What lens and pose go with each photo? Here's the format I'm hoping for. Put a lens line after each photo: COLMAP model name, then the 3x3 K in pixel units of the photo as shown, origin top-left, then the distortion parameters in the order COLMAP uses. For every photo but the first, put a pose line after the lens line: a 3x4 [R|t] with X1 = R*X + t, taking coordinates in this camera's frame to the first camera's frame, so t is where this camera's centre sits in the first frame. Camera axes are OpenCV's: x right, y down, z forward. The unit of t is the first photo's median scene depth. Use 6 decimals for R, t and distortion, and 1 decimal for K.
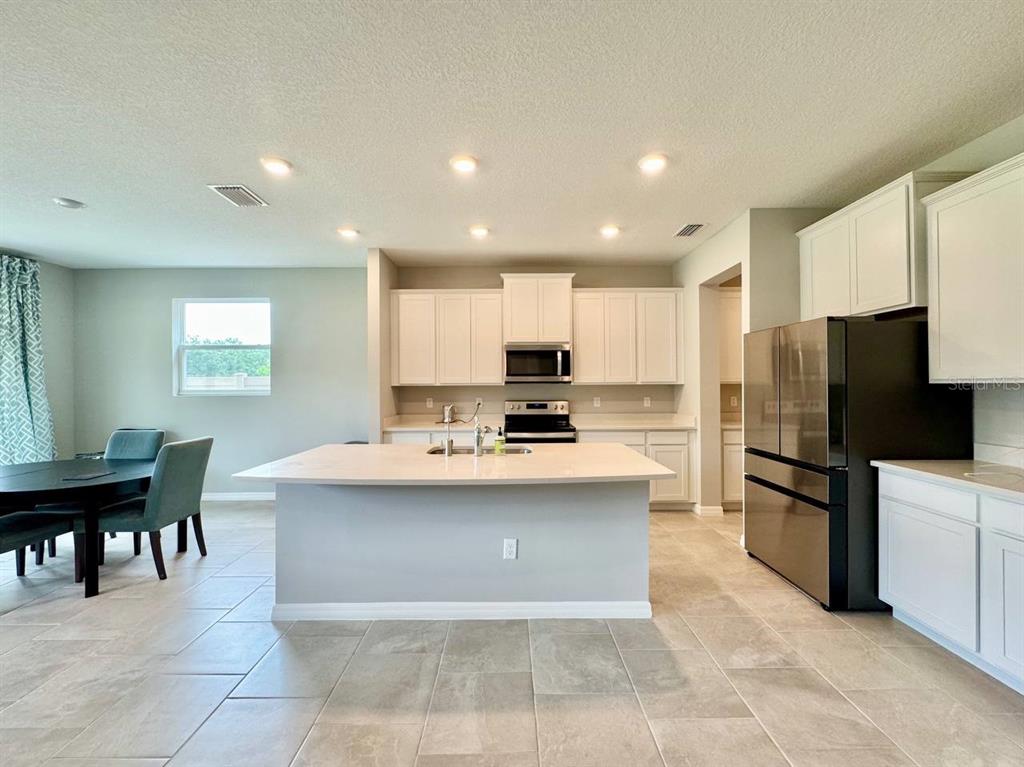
lens RADIAL K [[426.4, 0, 509.7], [0, 426.4, 383.5], [0, 0, 1]] dist [-0.000839, 0.000382]
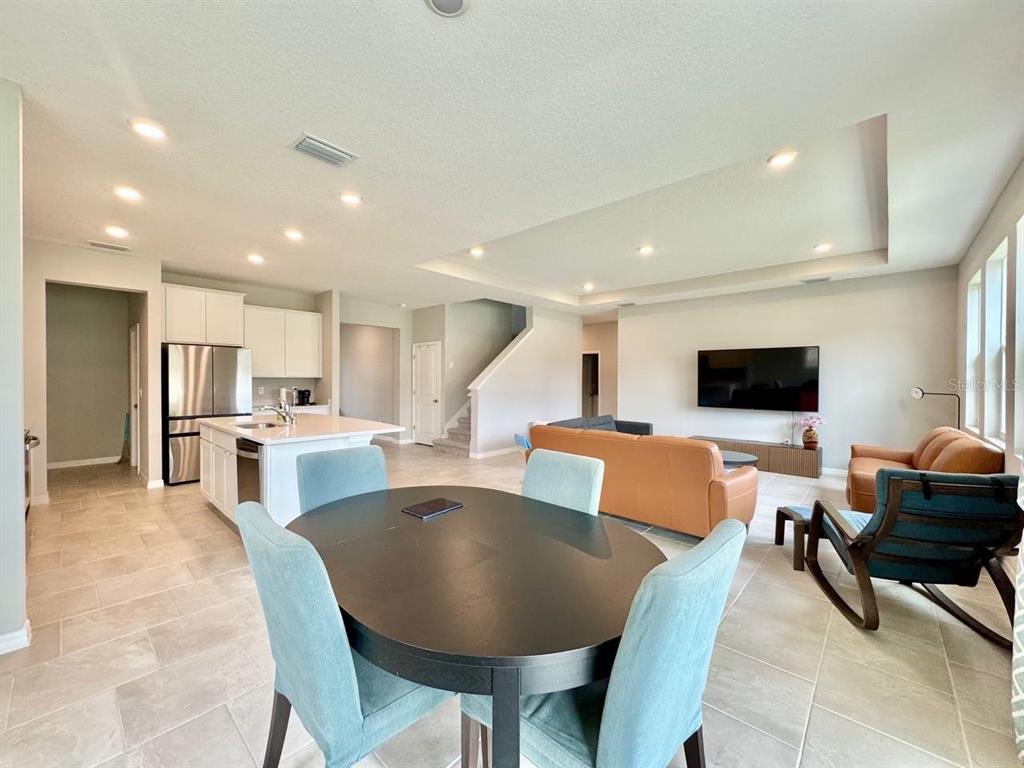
lens RADIAL K [[410.8, 0, 512.0], [0, 410.8, 383.0], [0, 0, 1]] dist [0.000461, 0.000286]
pose [[-0.736946, -0.003215, 0.675944, -0.977048], [0.002370, 0.999970, 0.007339, 0.012004], [-0.675947, 0.007010, -0.736917, 0.898600]]
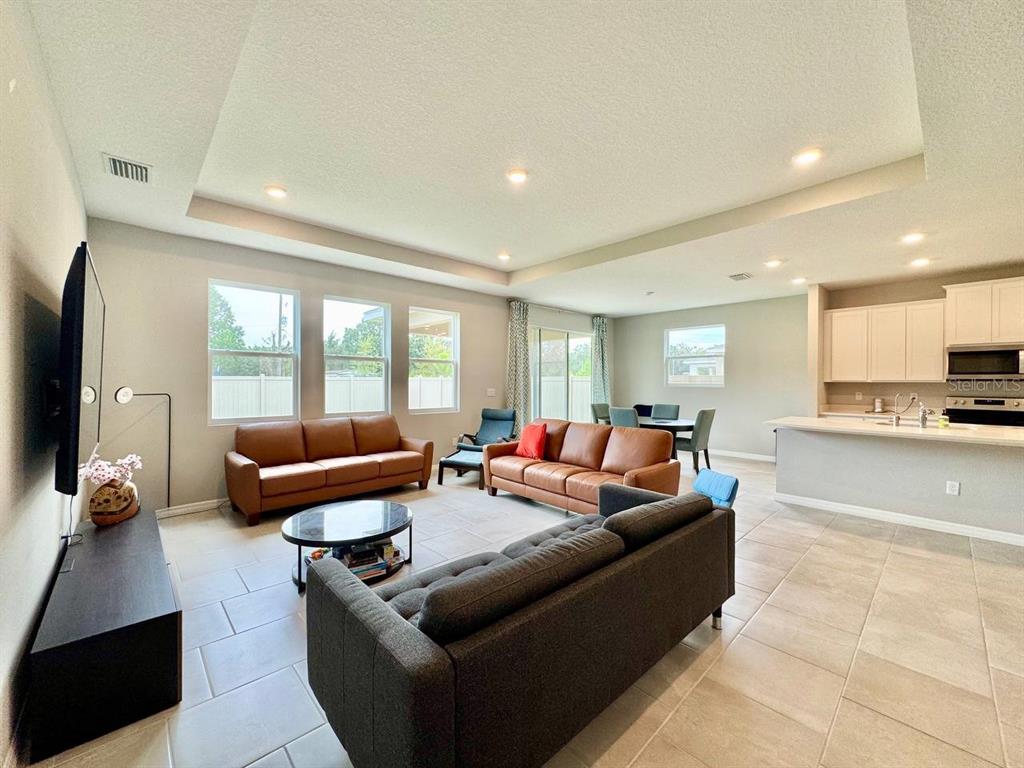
lens RADIAL K [[410.8, 0, 514.8], [0, 410.8, 383.1], [0, 0, 1]] dist [0.000461, 0.000286]
pose [[0.688490, 0.012489, -0.725138, -0.008290], [-0.009451, 0.999921, 0.008248, 0.008044], [0.725184, 0.001174, 0.688554, -0.610917]]
